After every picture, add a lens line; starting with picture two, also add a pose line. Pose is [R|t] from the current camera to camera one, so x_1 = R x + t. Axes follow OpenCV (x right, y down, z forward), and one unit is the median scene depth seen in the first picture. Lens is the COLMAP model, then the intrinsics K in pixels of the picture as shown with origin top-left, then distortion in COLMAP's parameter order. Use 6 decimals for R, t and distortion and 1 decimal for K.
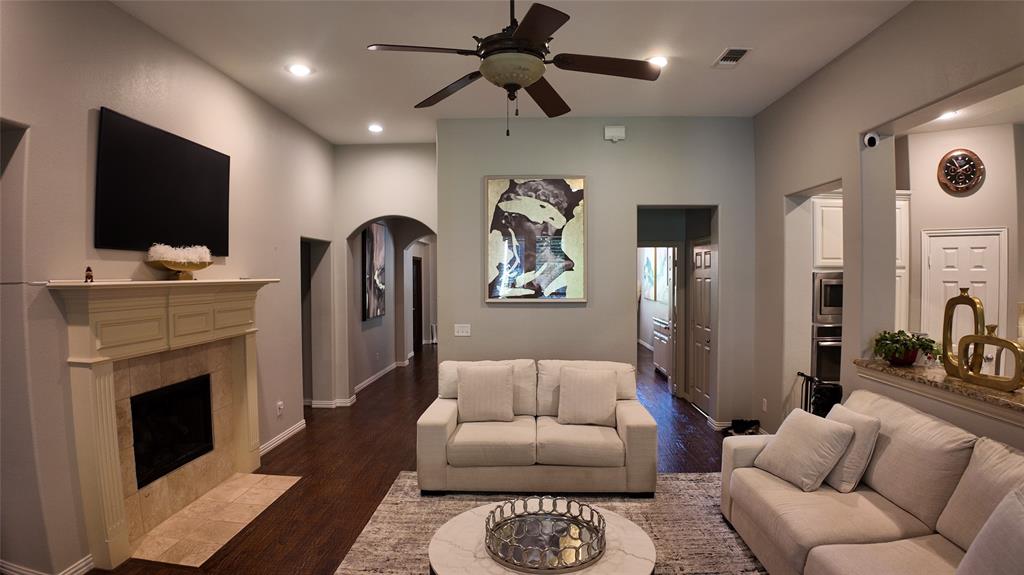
lens RADIAL K [[544.7, 0, 509.6], [0, 544.7, 293.3], [0, 0, 1]] dist [-0.123441, 0.000768]
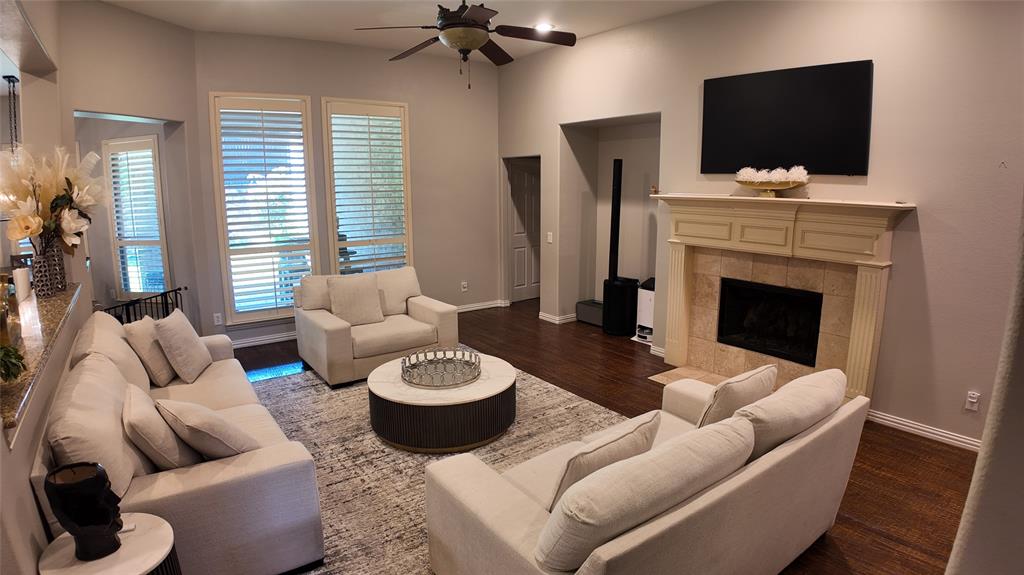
lens RADIAL K [[544.7, 0, 509.6], [0, 544.7, 293.3], [0, 0, 1]] dist [-0.123441, 0.000768]
pose [[-0.776767, 0.139206, -0.614211, 0.610579], [-0.007875, 0.973042, 0.230492, -0.088286], [0.629739, 0.183876, -0.754730, 1.645863]]
